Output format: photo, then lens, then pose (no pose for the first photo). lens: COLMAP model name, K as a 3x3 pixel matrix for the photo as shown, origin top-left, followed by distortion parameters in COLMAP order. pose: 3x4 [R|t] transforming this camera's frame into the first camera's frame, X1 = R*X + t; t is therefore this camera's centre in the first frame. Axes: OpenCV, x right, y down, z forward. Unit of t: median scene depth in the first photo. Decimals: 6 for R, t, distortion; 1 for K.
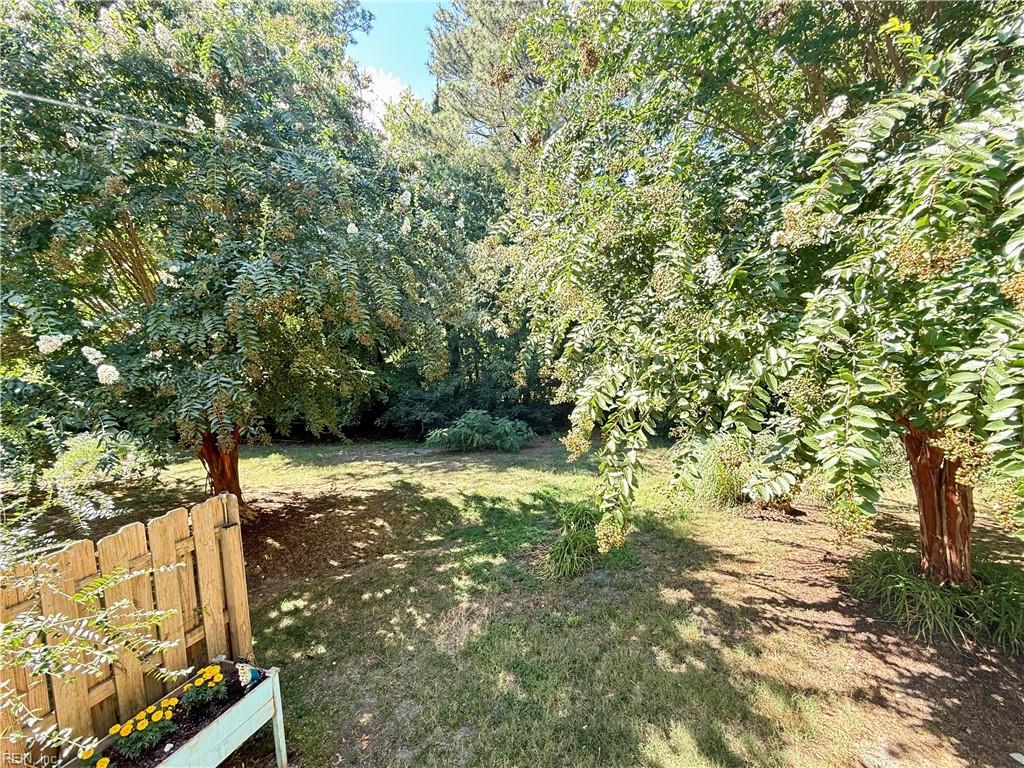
lens RADIAL K [[450.6, 0, 512.0], [0, 450.6, 384.0], [0, 0, 1]] dist [0.000235, -0.000239]
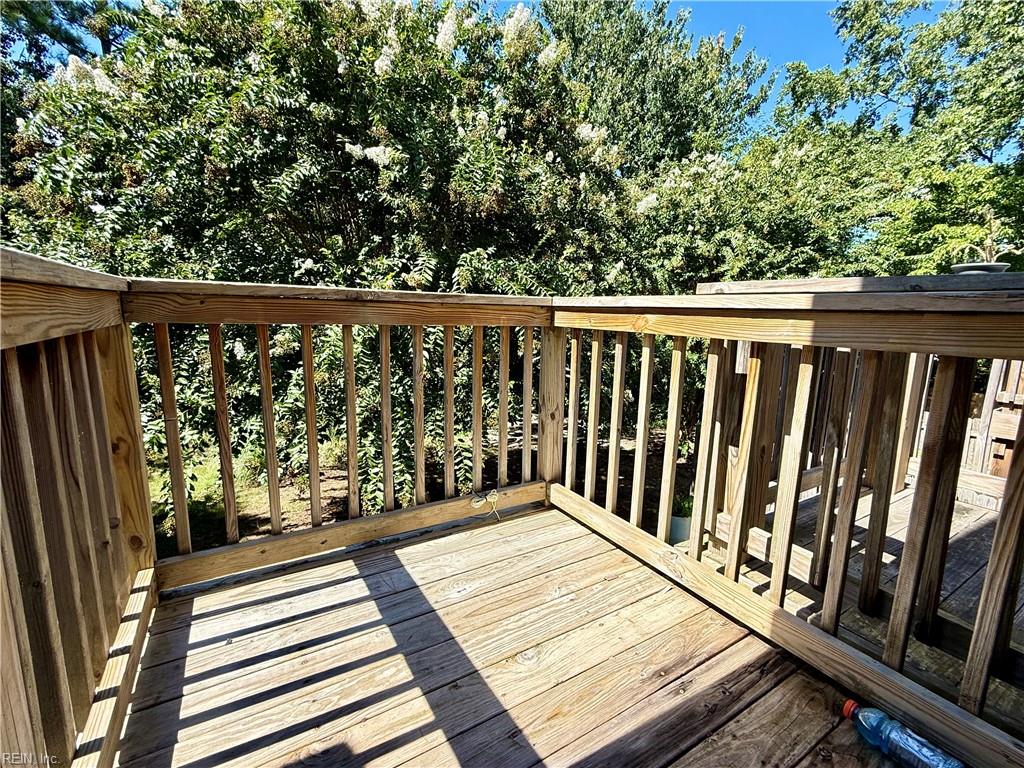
lens RADIAL K [[450.6, 0, 512.0], [0, 450.6, 384.0], [0, 0, 1]] dist [0.000235, -0.000239]
pose [[0.595069, -0.048928, 0.802184, -0.335354], [-0.008430, 0.997710, 0.067107, -0.284977], [-0.803631, -0.046696, 0.593293, -0.906063]]
